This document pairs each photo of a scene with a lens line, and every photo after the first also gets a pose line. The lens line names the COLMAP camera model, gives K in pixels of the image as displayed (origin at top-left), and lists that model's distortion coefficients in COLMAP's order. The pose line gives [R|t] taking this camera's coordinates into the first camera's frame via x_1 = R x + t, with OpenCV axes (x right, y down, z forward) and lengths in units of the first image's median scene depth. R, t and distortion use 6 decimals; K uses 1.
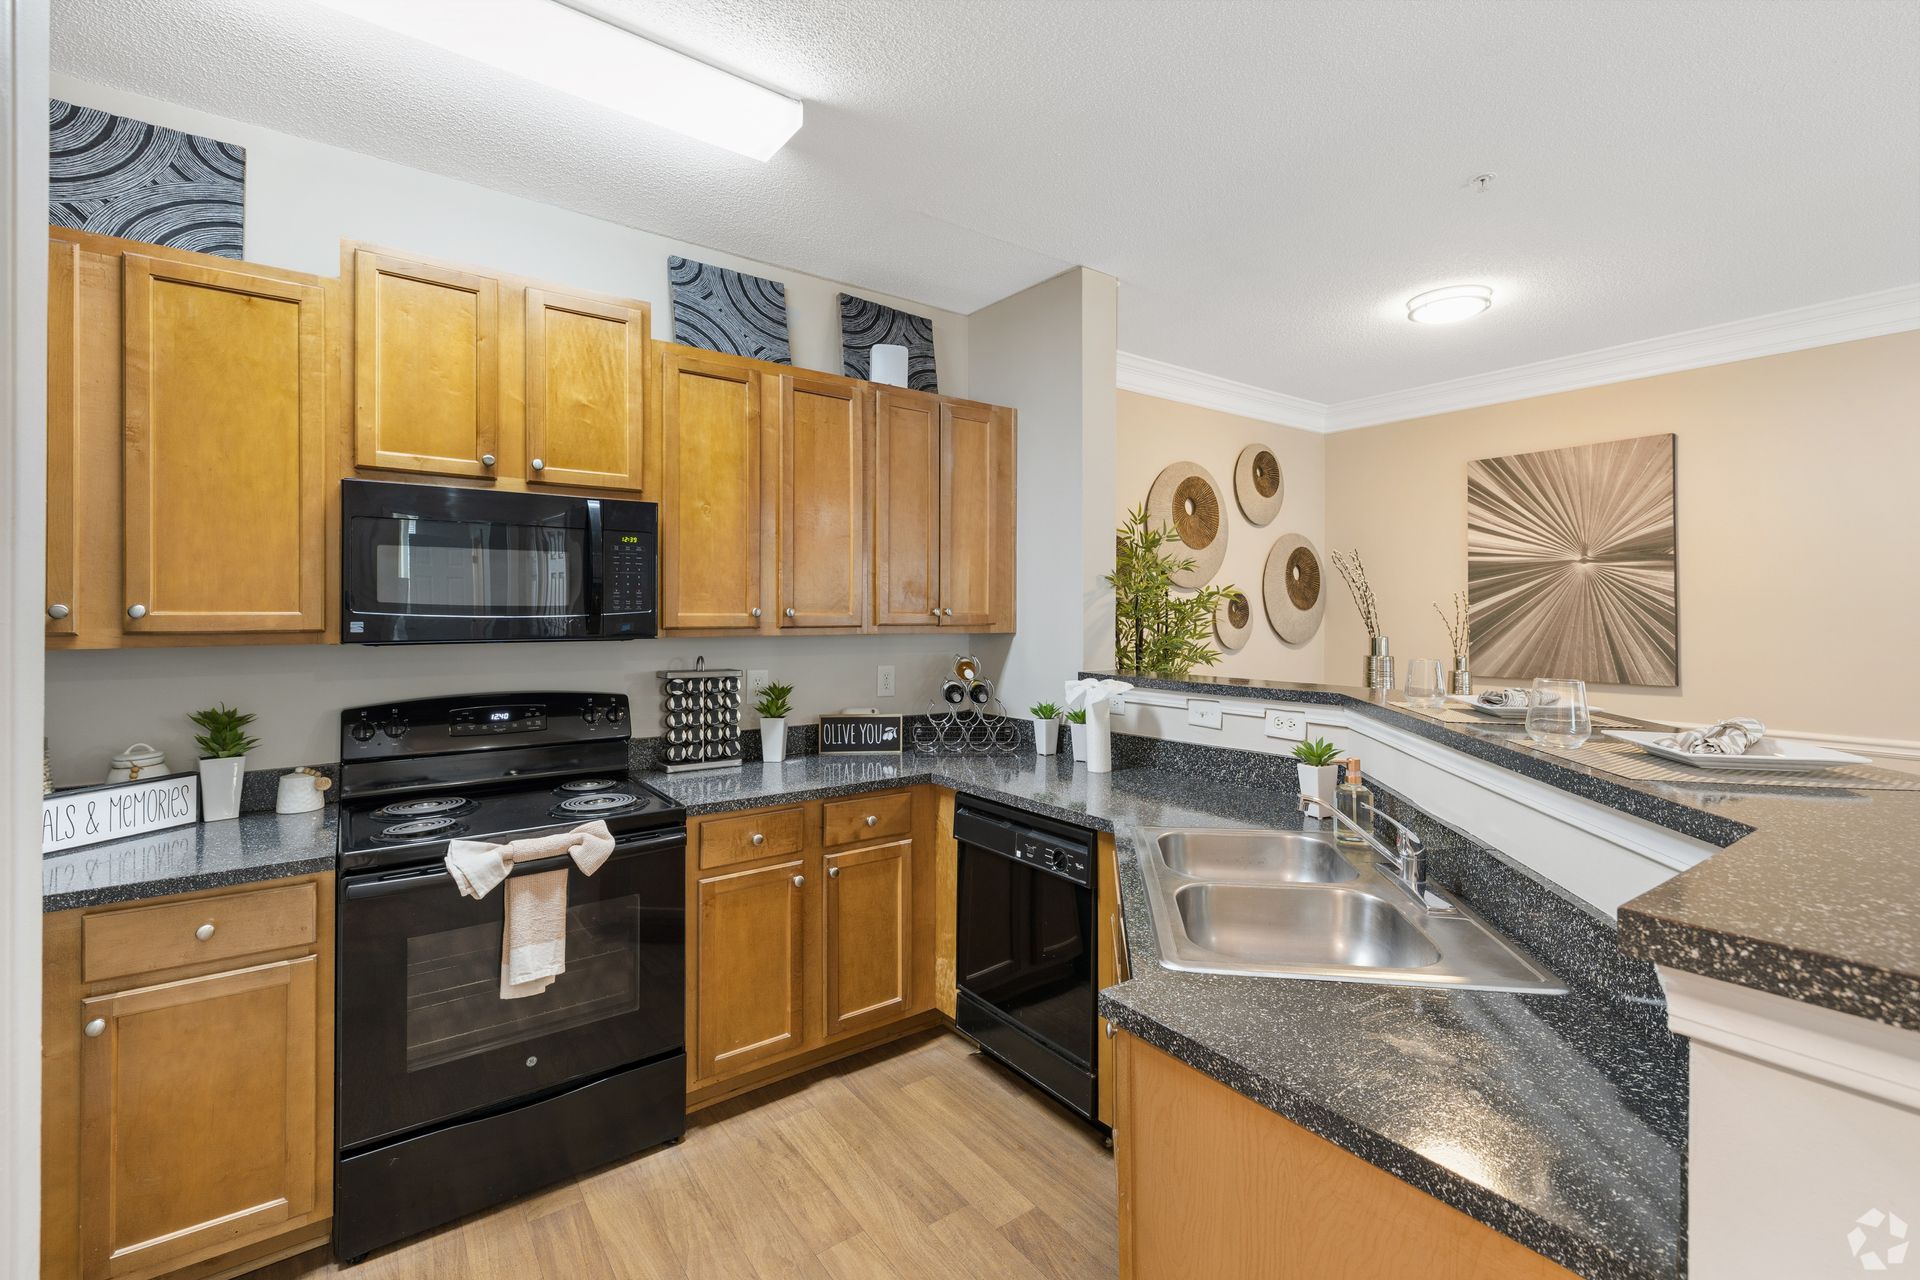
lens RADIAL K [[843.1, 0, 959.0], [0, 843.1, 611.9], [0, 0, 1]] dist [-0.000536, -0.000093]
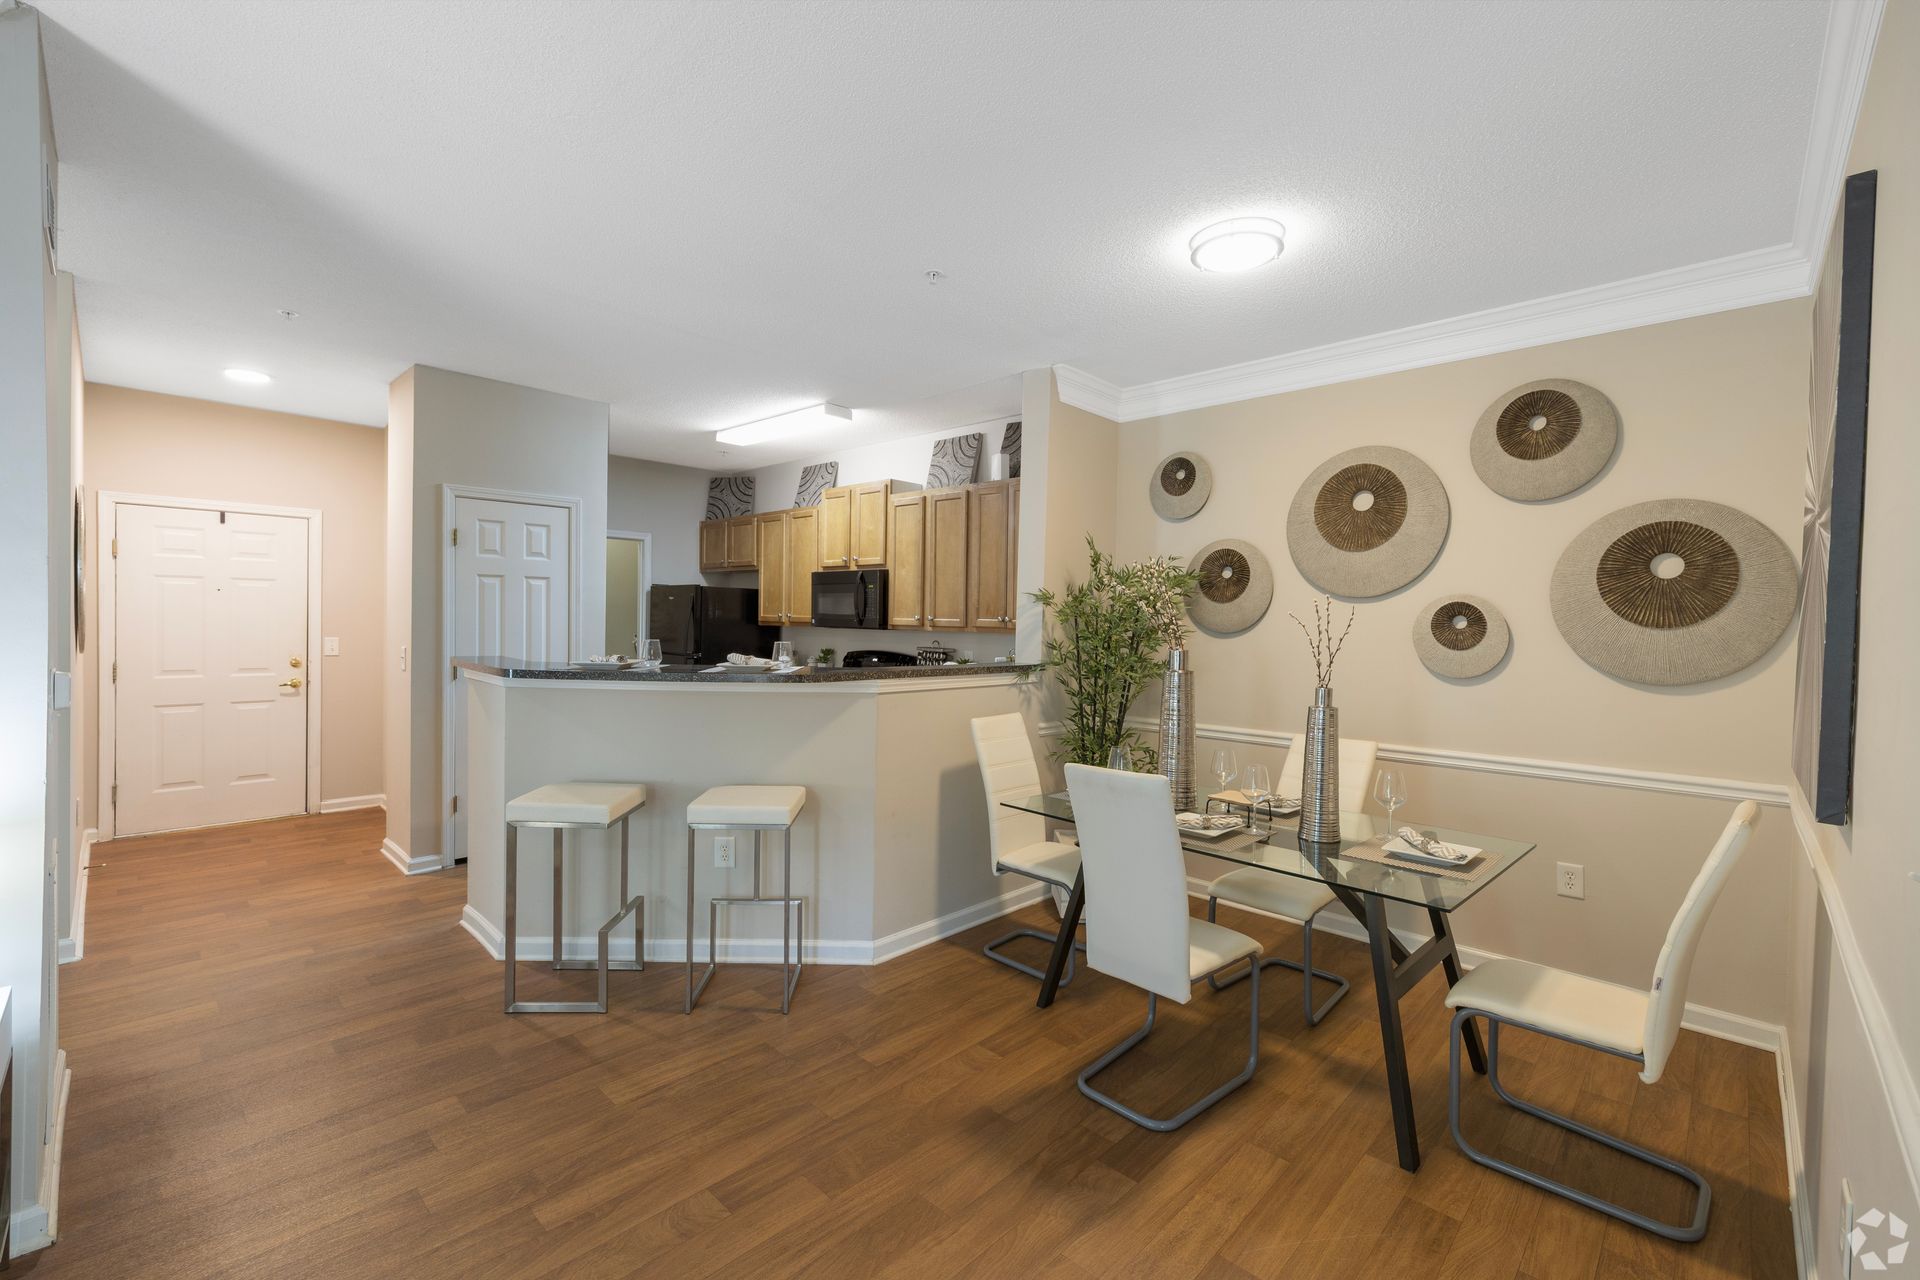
lens RADIAL K [[815.5, 0, 960.0], [0, 815.5, 640.0], [0, 0, 1]] dist [-0.000285, -0.000021]
pose [[0.178603, 0.025387, -0.983594, 1.823853], [-0.016613, 0.999602, 0.022784, 0.004558], [0.983781, 0.012271, 0.178954, 0.824470]]
